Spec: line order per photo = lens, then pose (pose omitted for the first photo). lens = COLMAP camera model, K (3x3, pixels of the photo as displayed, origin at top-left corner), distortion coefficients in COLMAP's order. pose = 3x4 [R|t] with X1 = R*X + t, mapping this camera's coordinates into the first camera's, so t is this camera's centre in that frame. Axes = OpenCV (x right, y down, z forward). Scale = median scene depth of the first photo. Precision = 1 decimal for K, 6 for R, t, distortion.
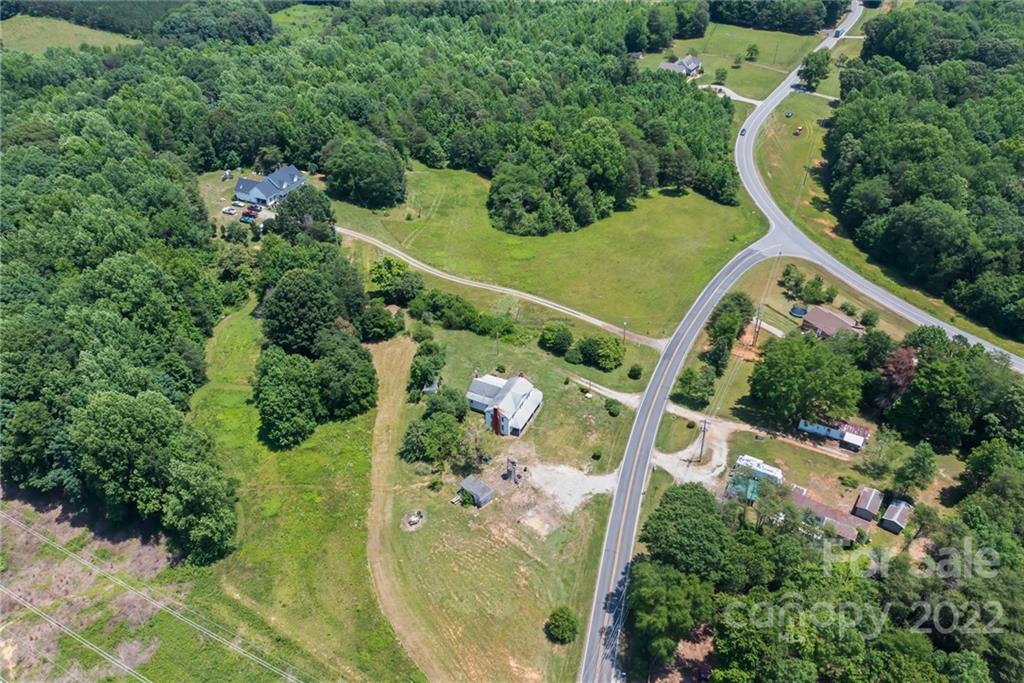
lens RADIAL K [[796.3, 0, 512.0], [0, 796.3, 341.5], [0, 0, 1]] dist [-0.007313, -0.003710]
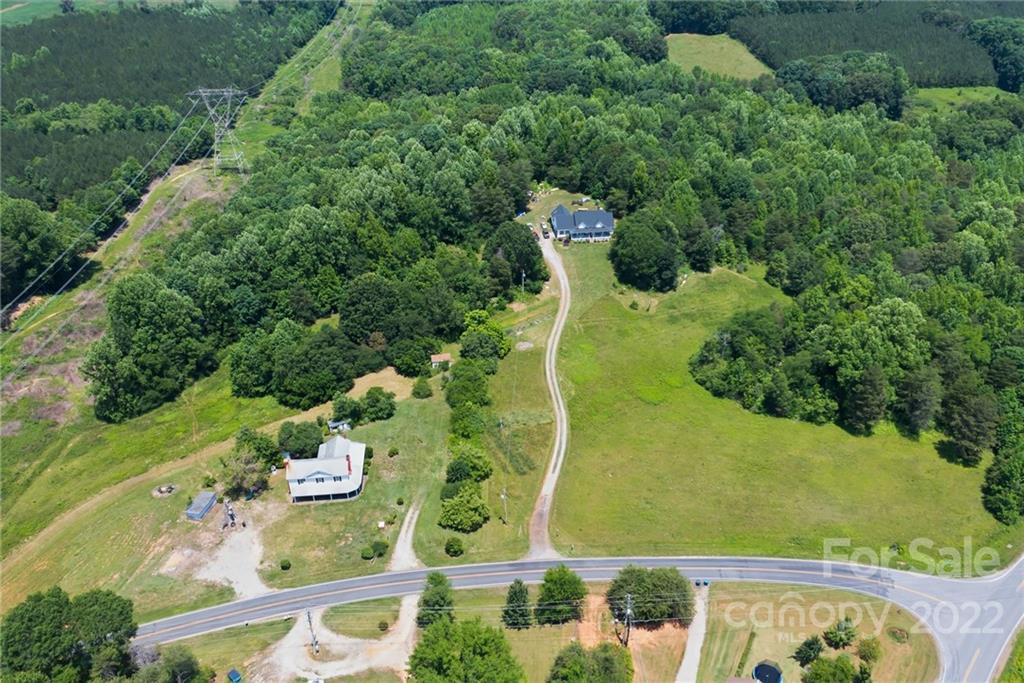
lens RADIAL K [[796.3, 0, 512.0], [0, 796.3, 341.5], [0, 0, 1]] dist [-0.007313, -0.003710]
pose [[0.524679, 0.463969, -0.713754, 0.706344], [-0.491879, 0.849533, 0.190651, -0.342526], [0.694814, 0.251050, 0.673949, 0.460325]]
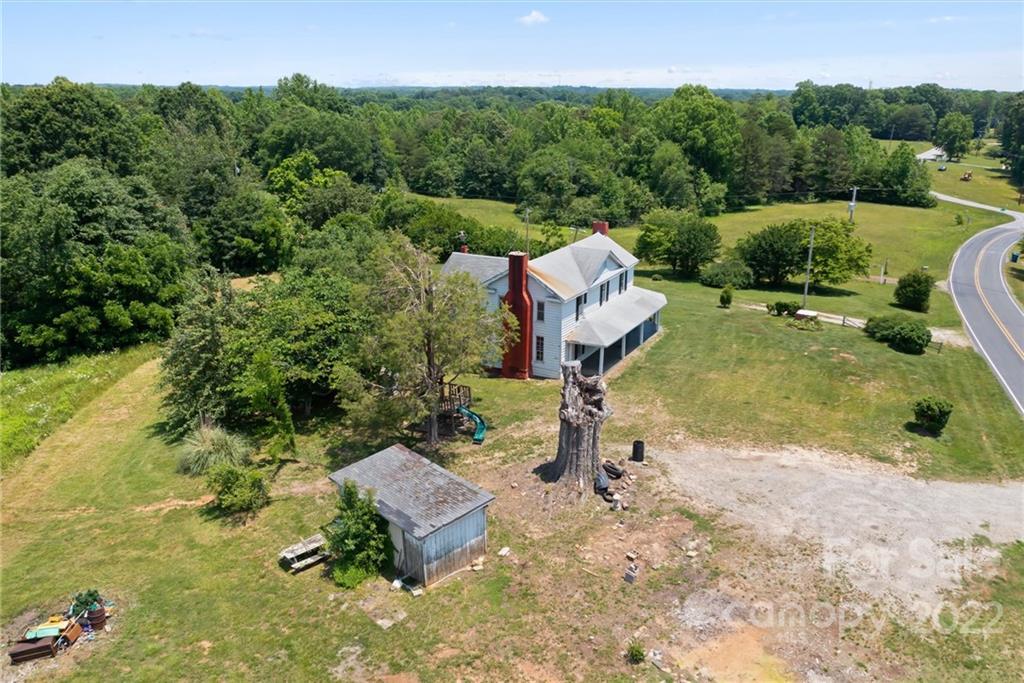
lens RADIAL K [[796.3, 0, 512.0], [0, 796.3, 341.5], [0, 0, 1]] dist [-0.007313, -0.003710]
pose [[0.998983, 0.022751, -0.038931, -0.010092], [-0.033670, 0.950652, -0.308428, 0.182041], [0.029992, 0.309425, 0.950451, 0.693658]]
